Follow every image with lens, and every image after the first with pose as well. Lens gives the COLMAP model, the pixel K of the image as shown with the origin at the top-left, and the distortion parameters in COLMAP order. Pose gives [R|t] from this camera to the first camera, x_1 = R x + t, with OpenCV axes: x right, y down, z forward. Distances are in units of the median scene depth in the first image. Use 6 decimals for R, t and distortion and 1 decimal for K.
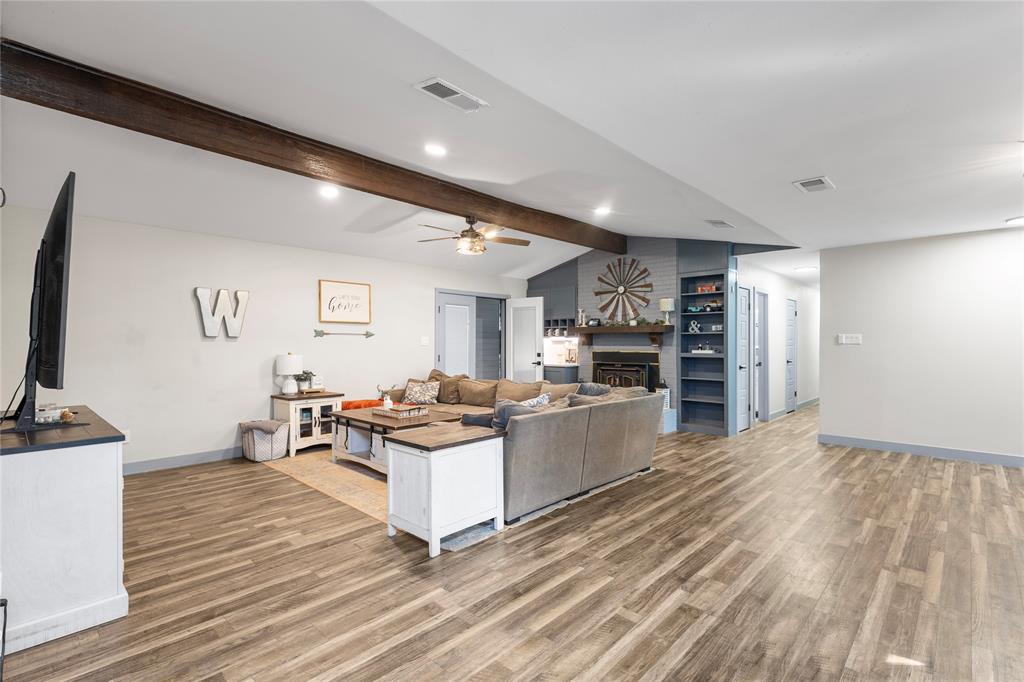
lens RADIAL K [[478.3, 0, 510.6], [0, 478.3, 344.4], [0, 0, 1]] dist [0.001479, 0.000014]
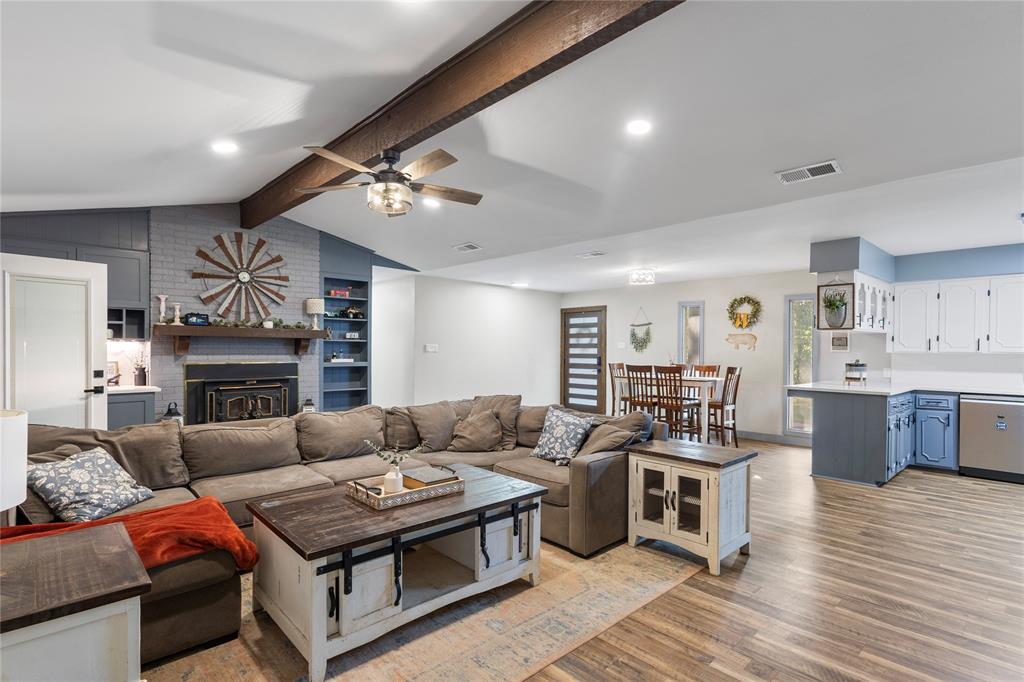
lens RADIAL K [[502.0, 0, 513.3], [0, 502.0, 346.6], [0, 0, 1]] dist [0.003139, 0.000055]
pose [[0.052321, 0.004673, 0.998619, -0.520522], [-0.002387, 0.999987, -0.004554, -0.007487], [-0.998627, -0.002146, 0.052332, 0.576622]]
